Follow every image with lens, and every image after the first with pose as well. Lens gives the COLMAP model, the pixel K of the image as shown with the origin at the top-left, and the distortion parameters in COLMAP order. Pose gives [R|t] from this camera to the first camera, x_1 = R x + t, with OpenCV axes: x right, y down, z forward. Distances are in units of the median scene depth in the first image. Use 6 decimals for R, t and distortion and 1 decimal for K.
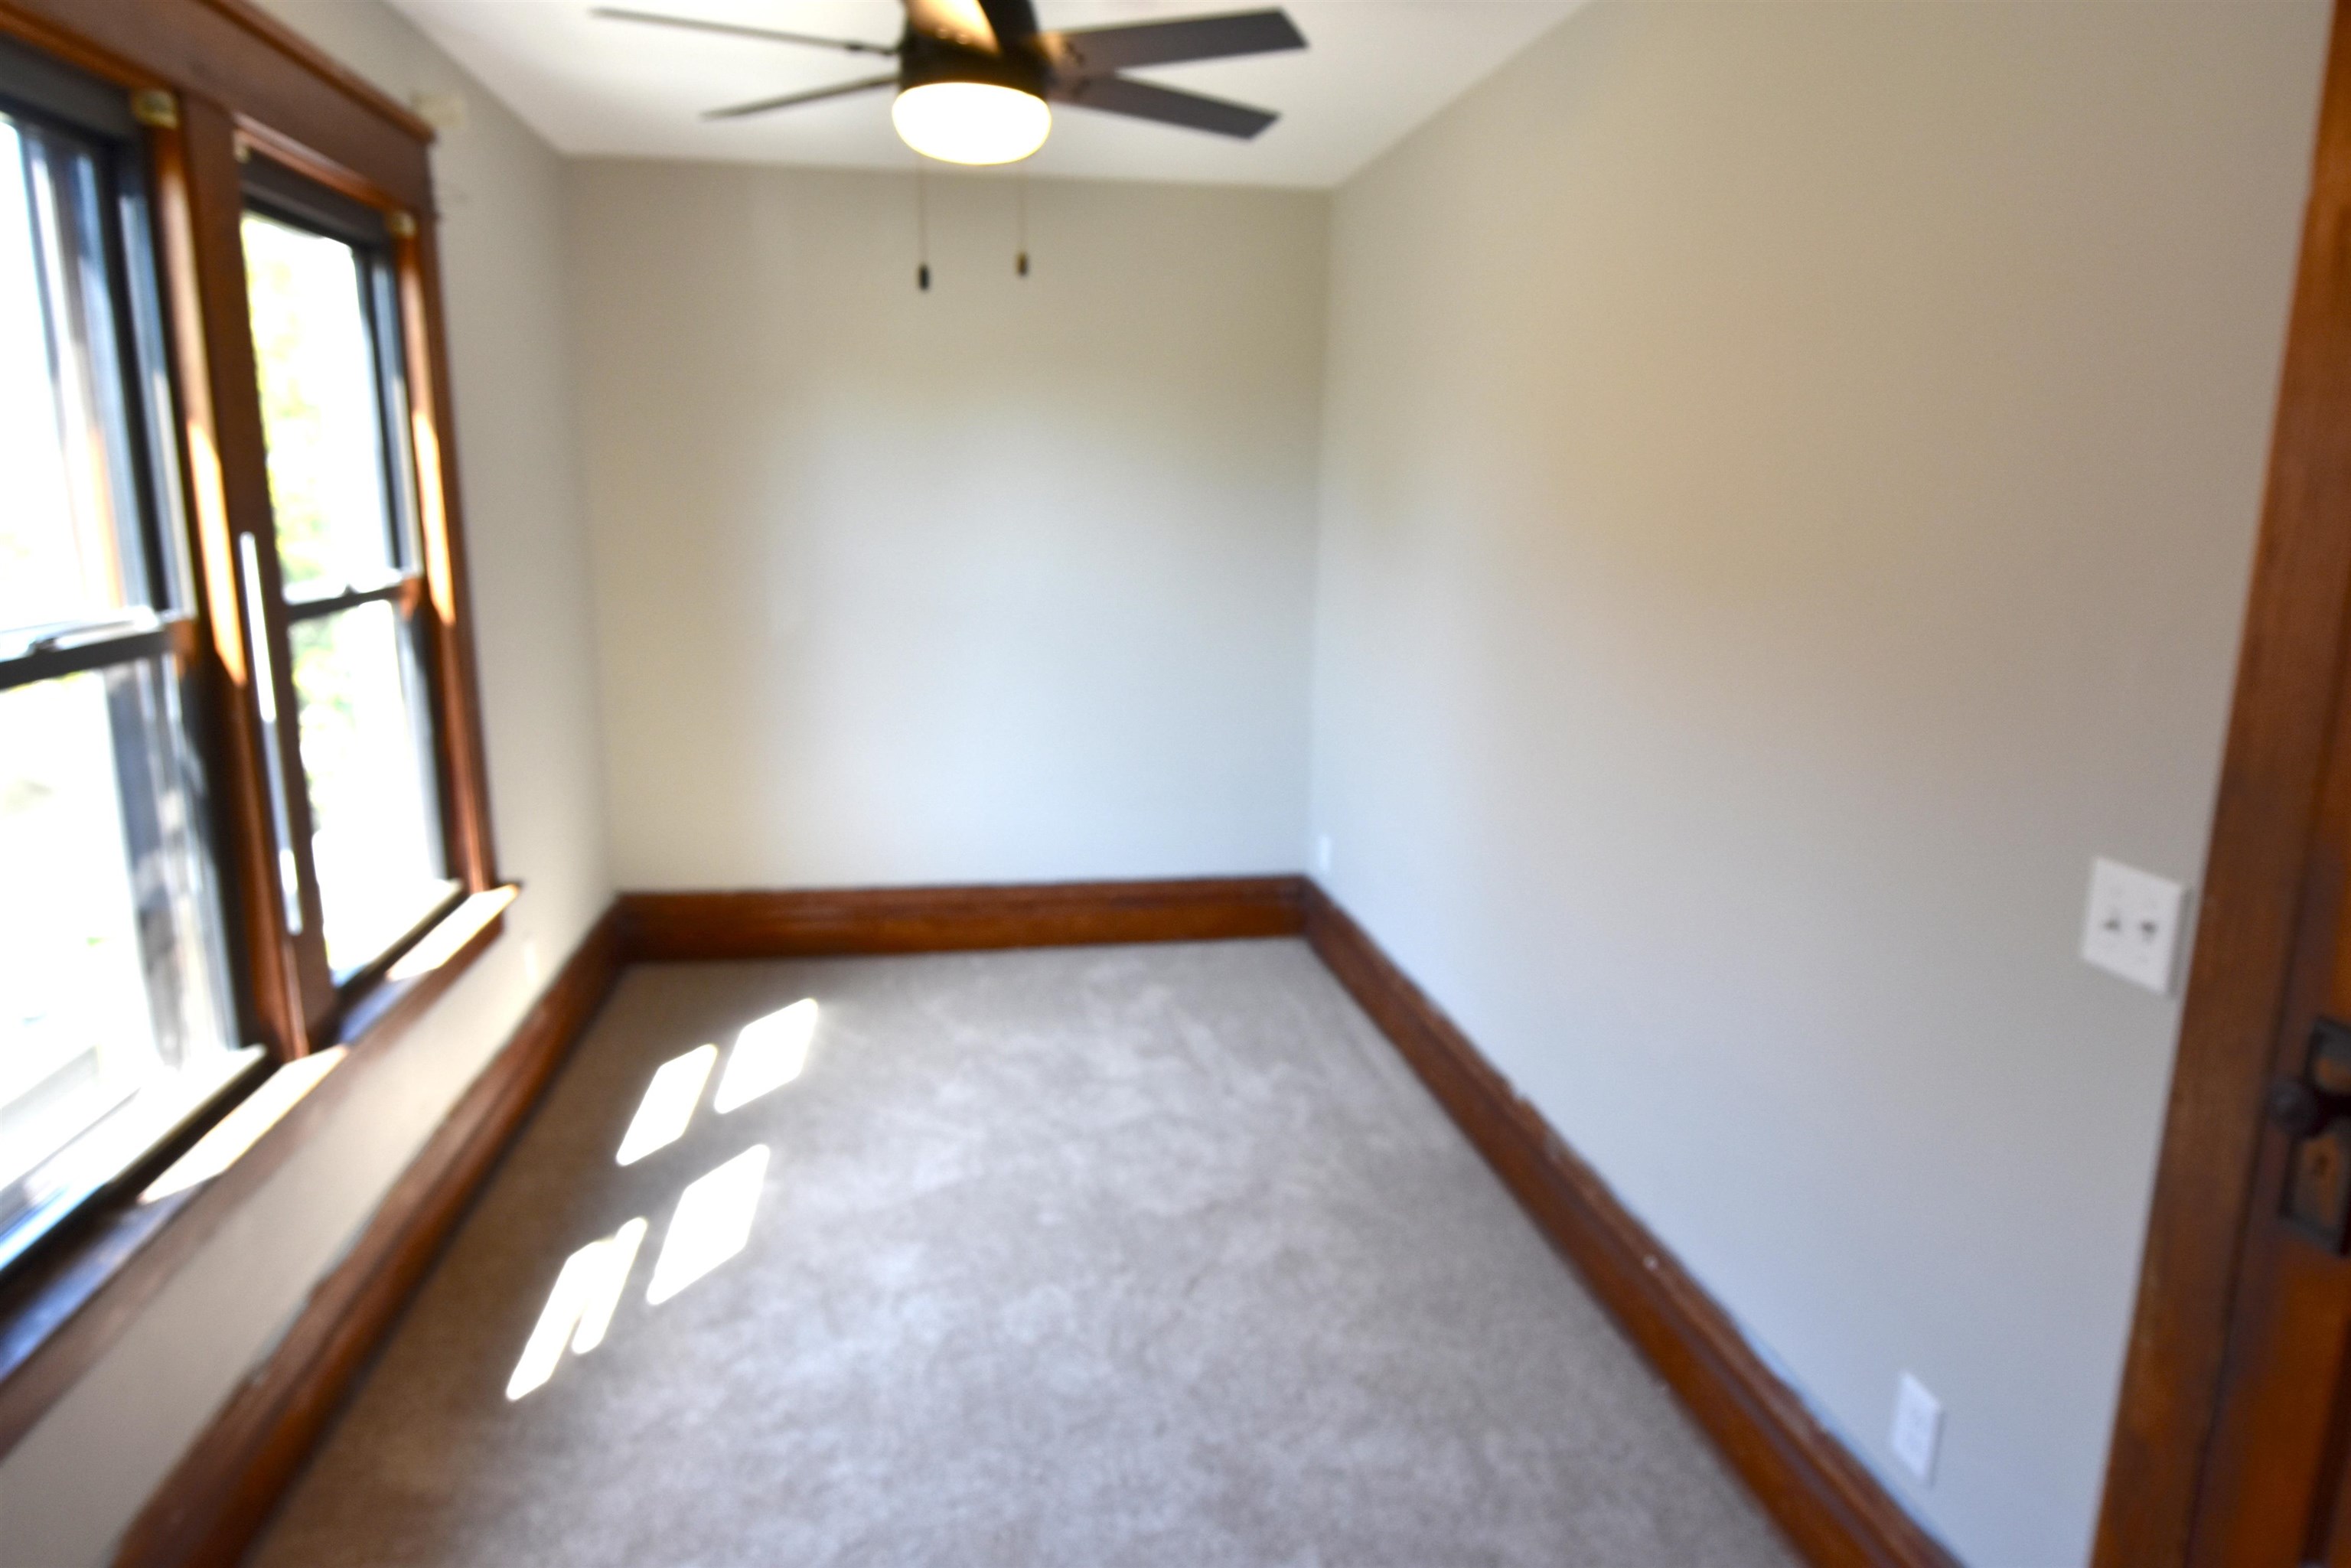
lens RADIAL K [[1416.9, 0, 1187.1], [0, 1416.9, 765.4], [0, 0, 1]] dist [-0.010525, -0.002532]
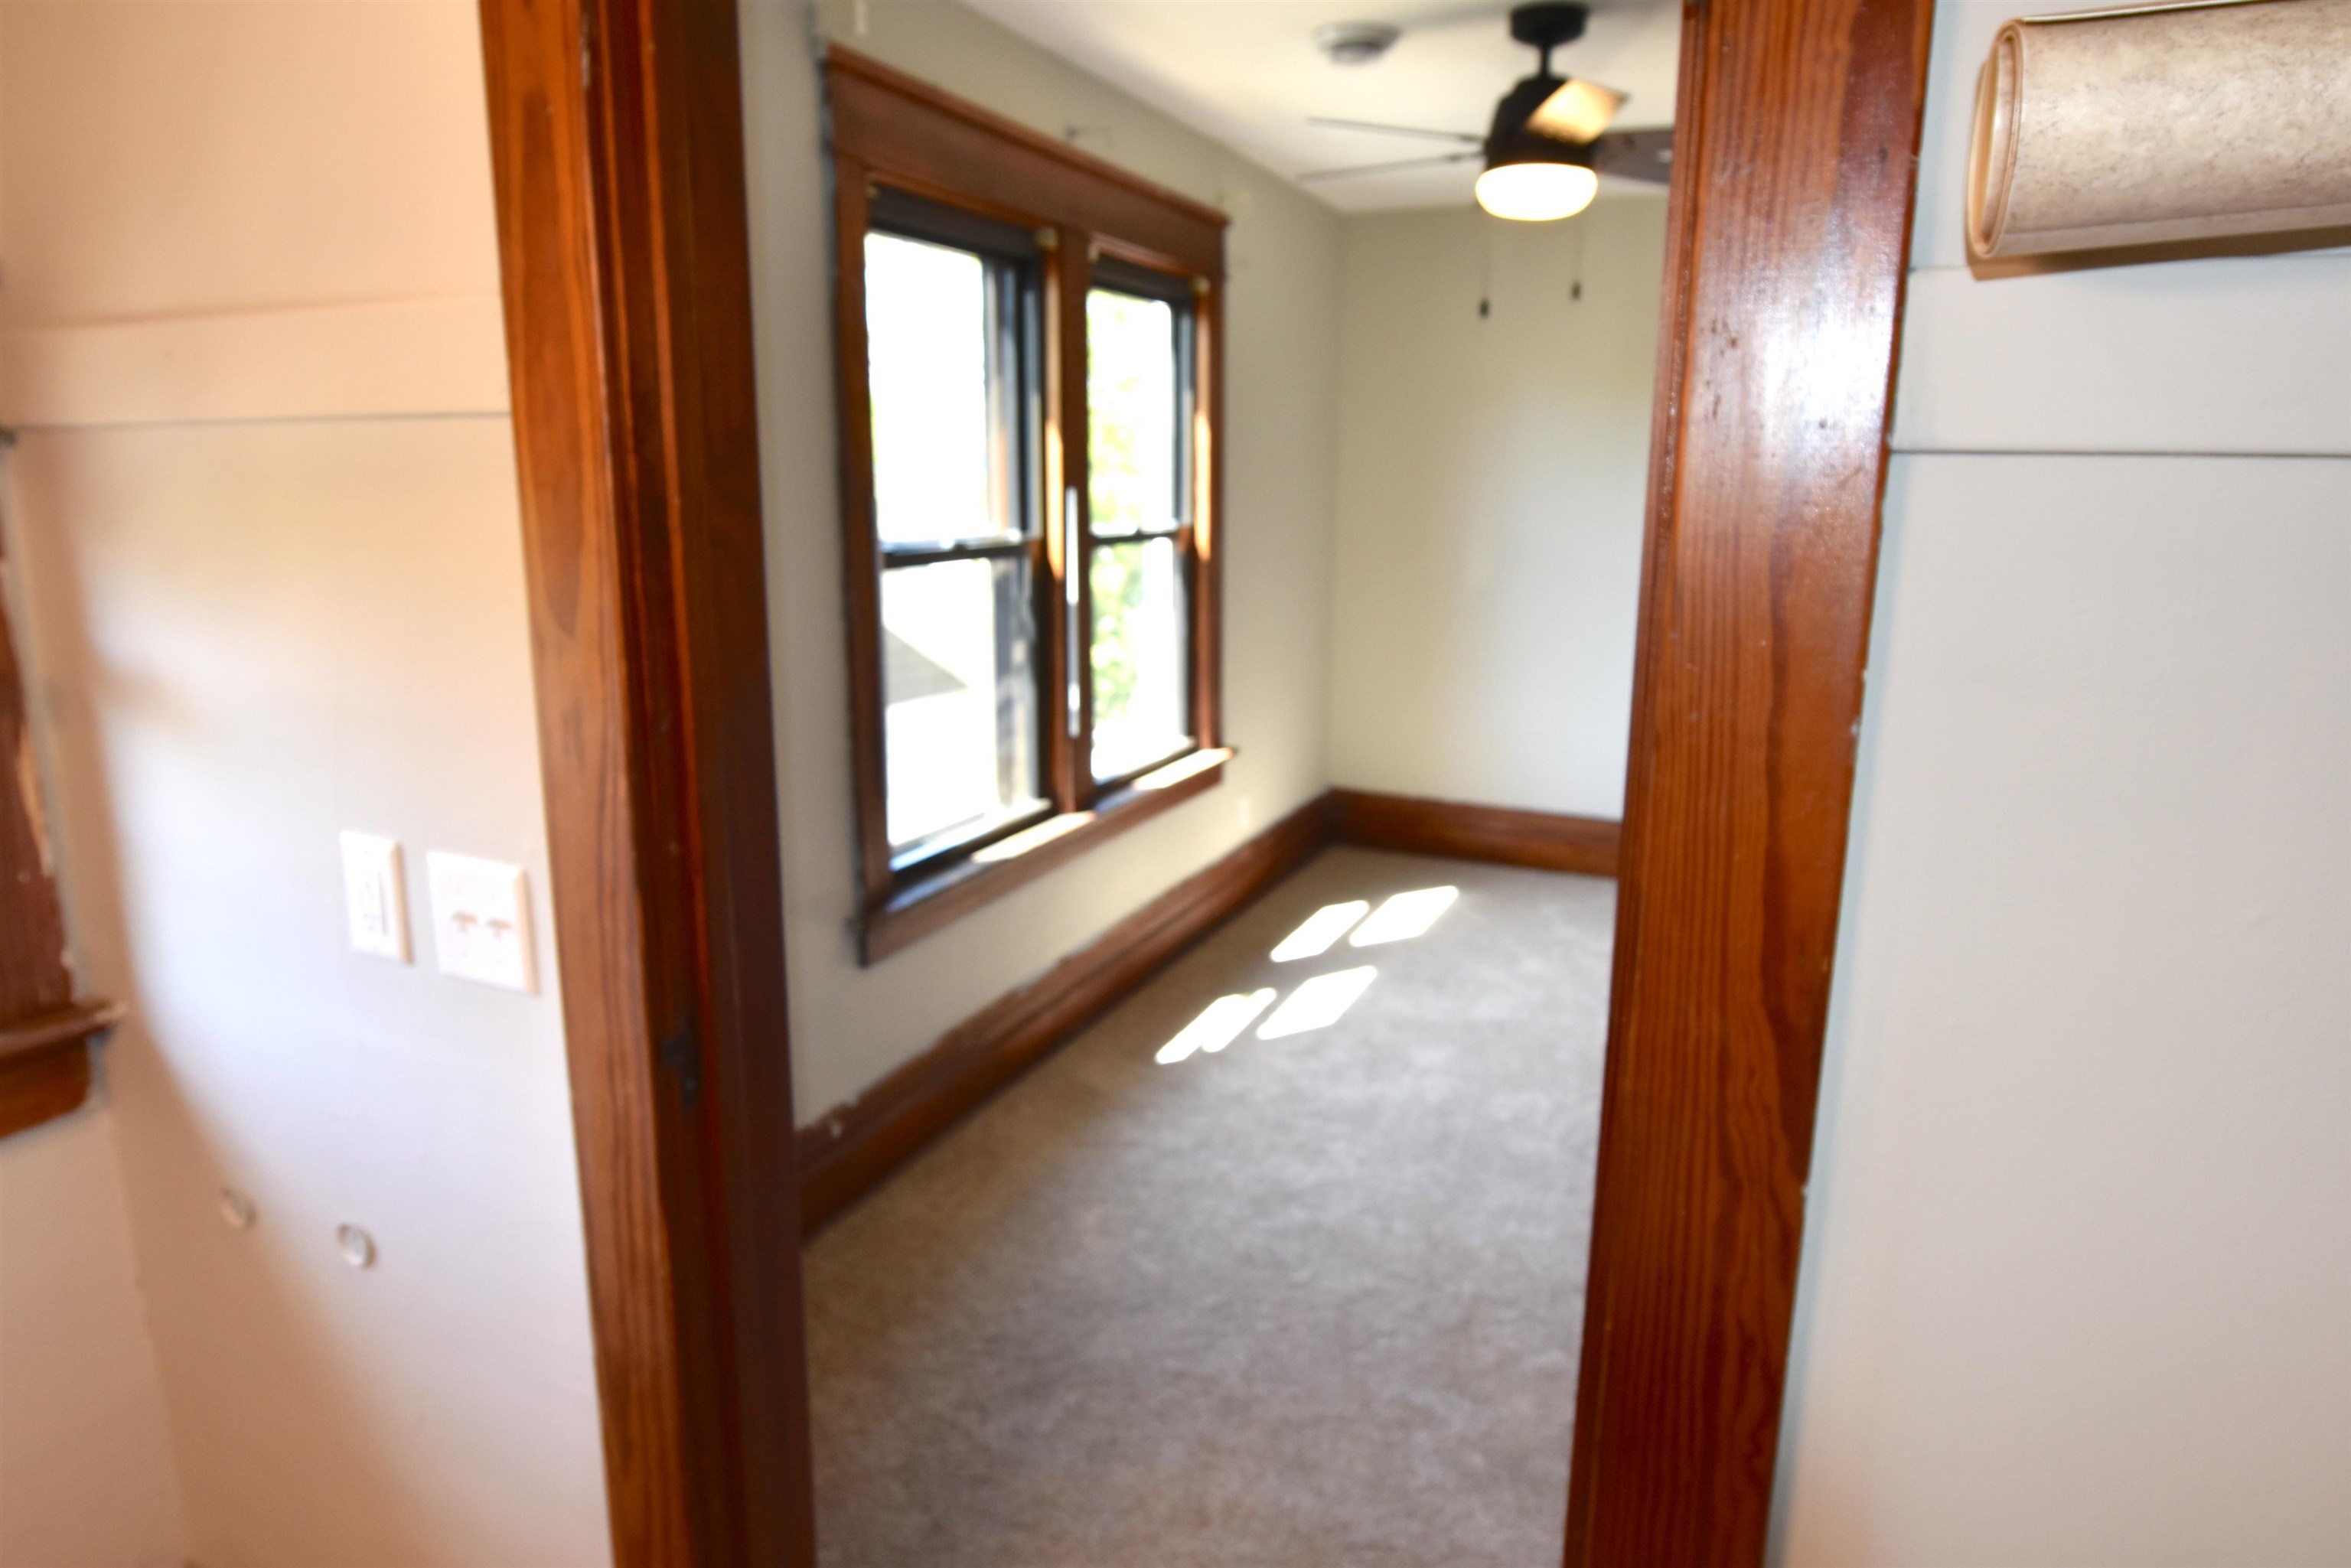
lens RADIAL K [[1416.9, 0, 1187.1], [0, 1416.9, 765.4], [0, 0, 1]] dist [-0.010525, -0.002532]
pose [[0.835532, 0.109914, -0.538336, 0.309092], [-0.108930, 0.993475, 0.033775, 0.072140], [0.538536, 0.030421, 0.842053, -0.260662]]
